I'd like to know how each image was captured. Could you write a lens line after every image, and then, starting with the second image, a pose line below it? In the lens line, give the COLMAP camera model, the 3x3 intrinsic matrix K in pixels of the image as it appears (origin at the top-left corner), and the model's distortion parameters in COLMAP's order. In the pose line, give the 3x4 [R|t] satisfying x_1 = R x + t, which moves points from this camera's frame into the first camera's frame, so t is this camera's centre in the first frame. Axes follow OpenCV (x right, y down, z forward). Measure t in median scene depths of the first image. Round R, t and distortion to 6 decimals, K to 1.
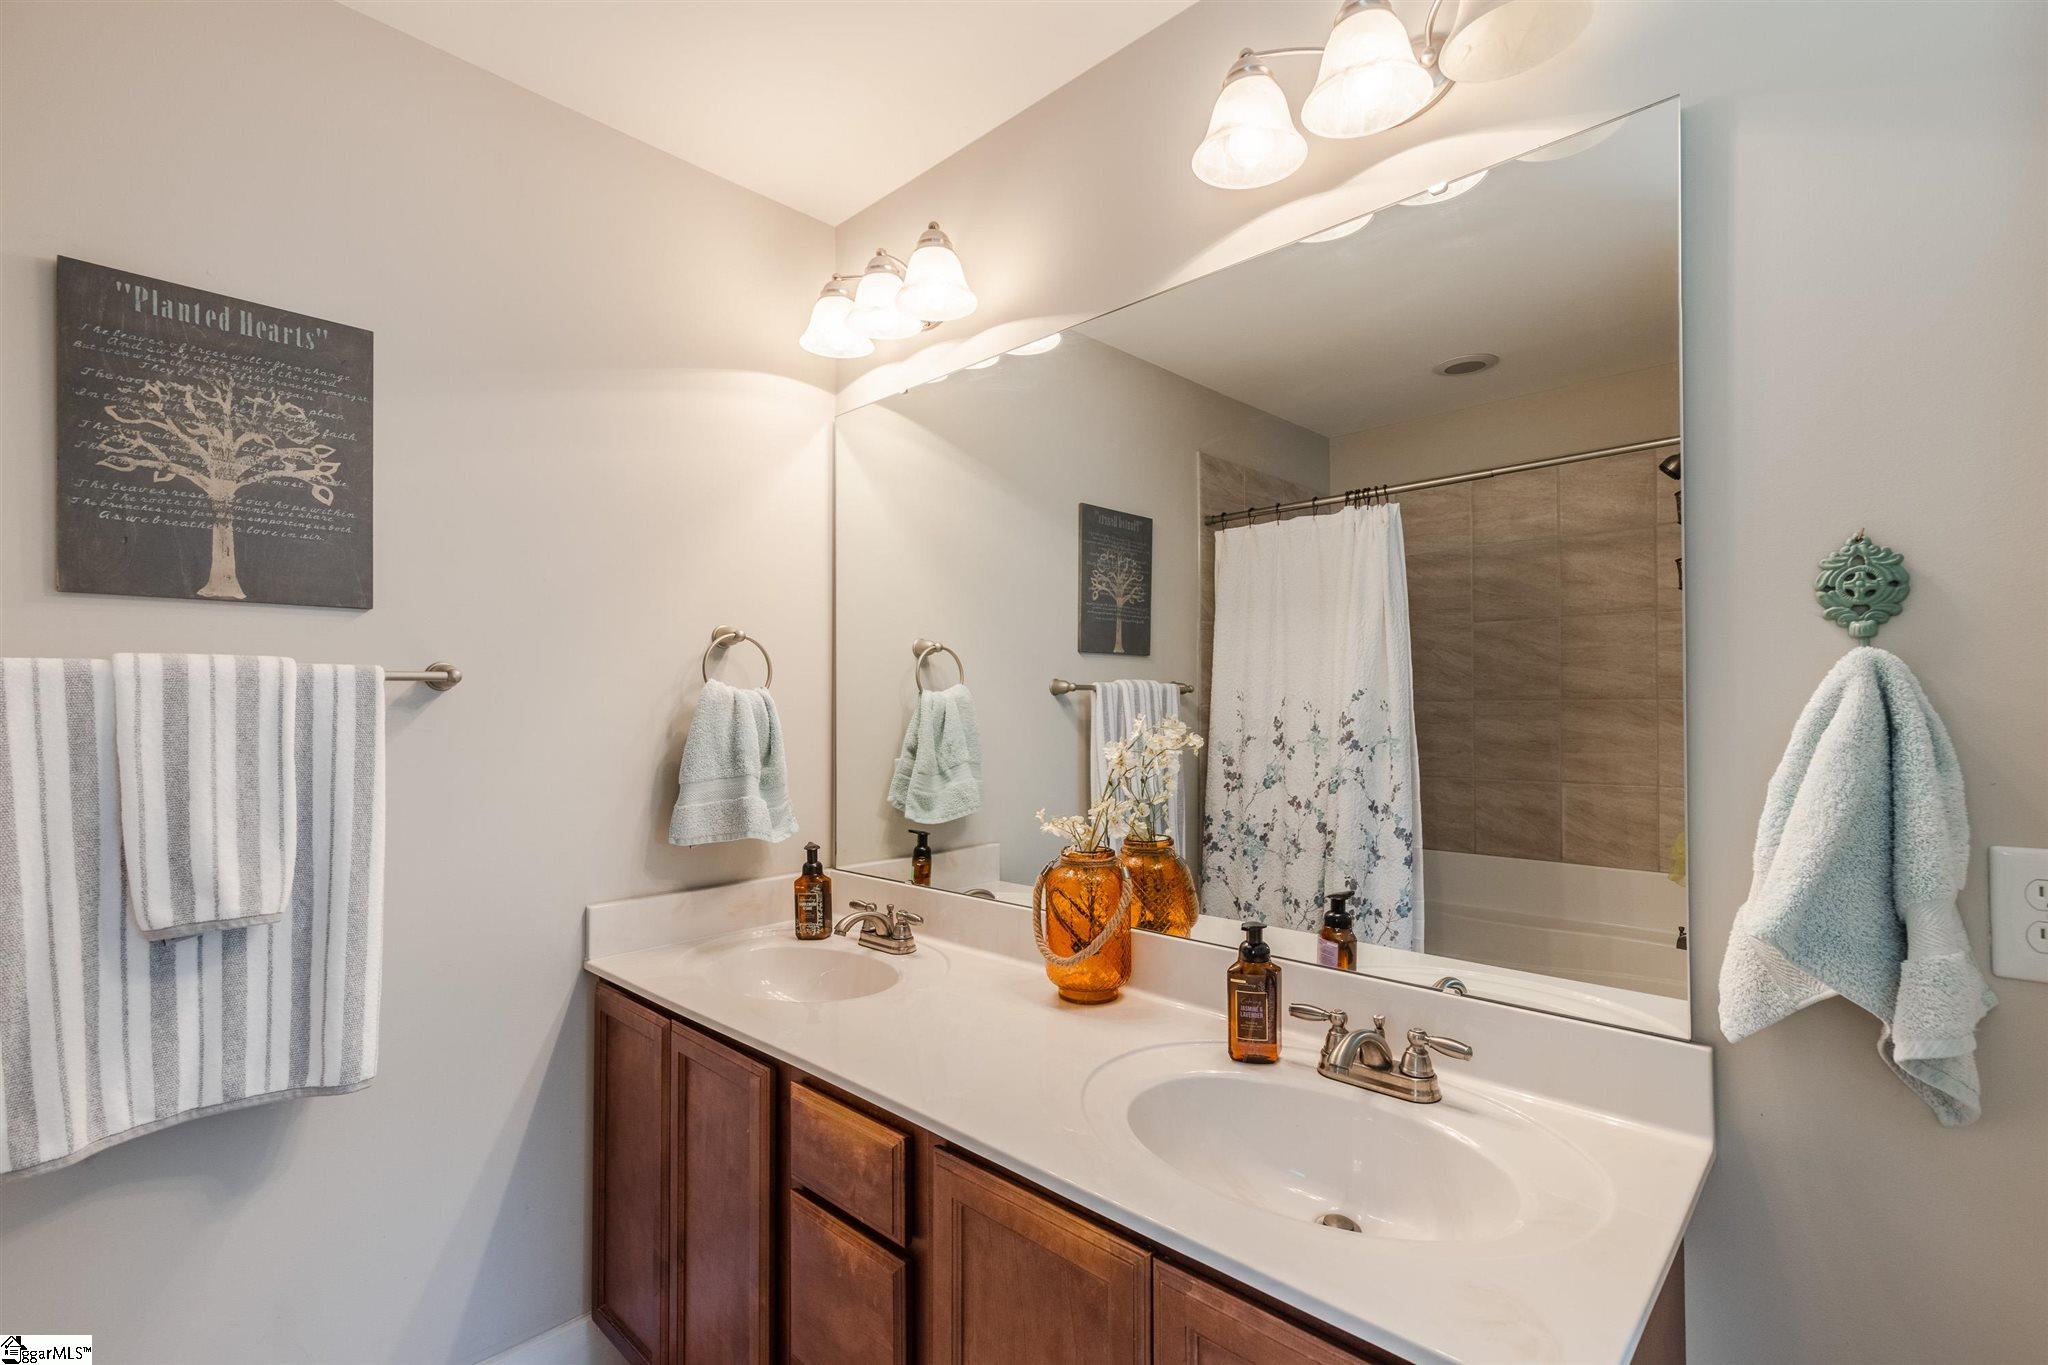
lens RADIAL K [[929.2, 0, 1028.3], [0, 929.2, 689.1], [0, 0, 1]] dist [0.007532, -0.001990]
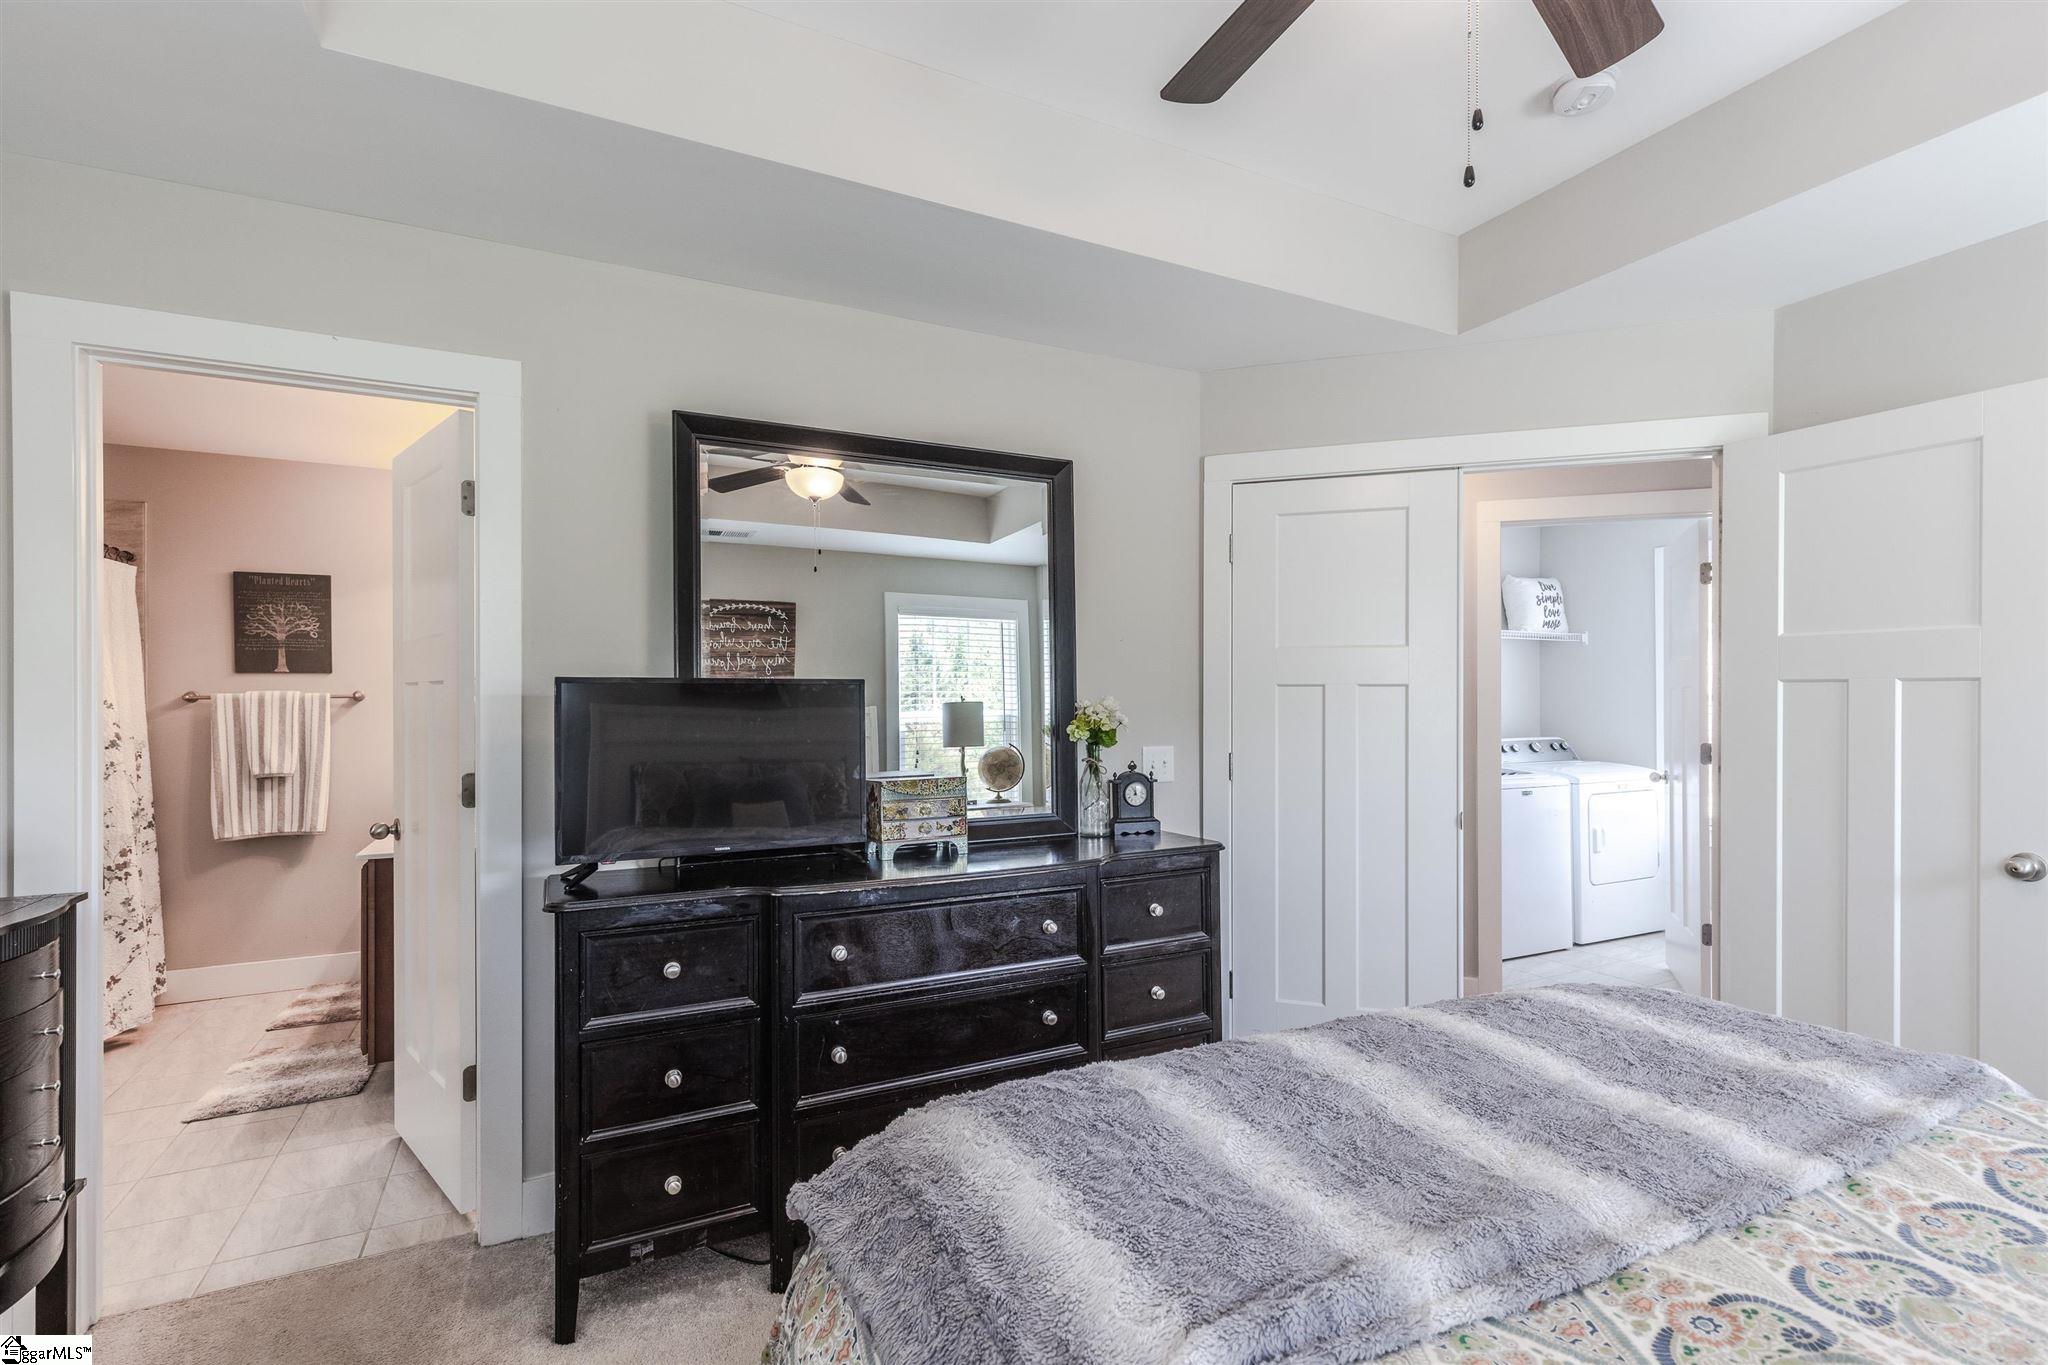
lens RADIAL K [[929.2, 0, 1024.9], [0, 929.2, 698.6], [0, 0, 1]] dist [0.007532, -0.001990]
pose [[0.939888, -0.003809, -0.341461, 2.500647], [0.009021, 0.999866, 0.013677, -0.030400], [0.341363, -0.015935, 0.939796, -1.060082]]
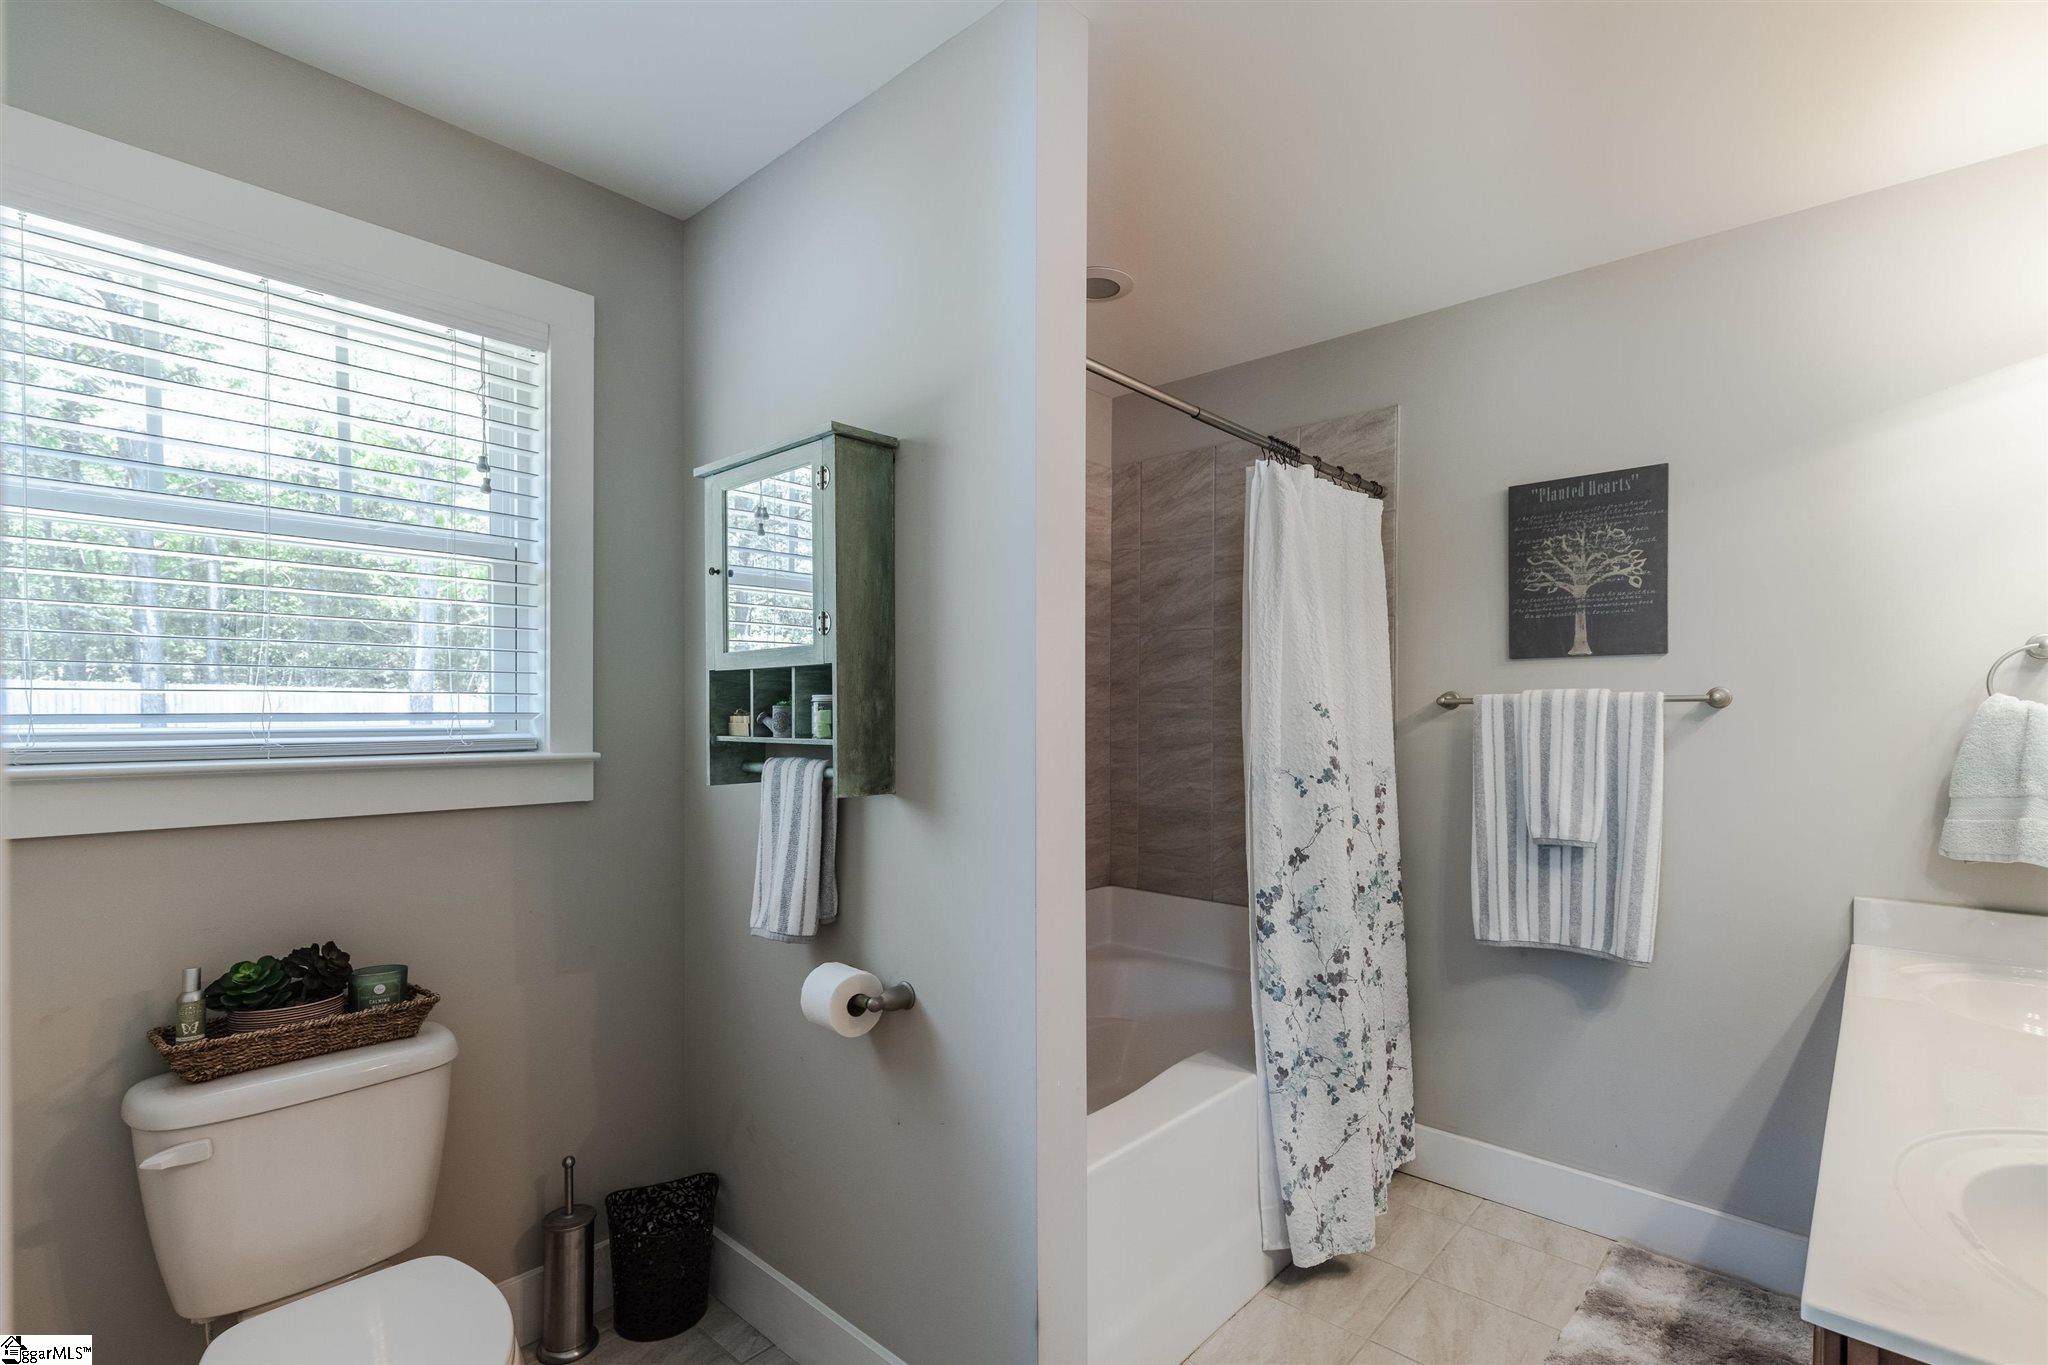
lens RADIAL K [[929.2, 0, 1054.4], [0, 929.2, 721.6], [0, 0, 1]] dist [0.007532, -0.001990]
pose [[0.023524, 0.008342, -0.999688, 0.815075], [0.011143, 0.999901, 0.008606, -0.001629], [0.999661, -0.011342, 0.023429, 0.002007]]
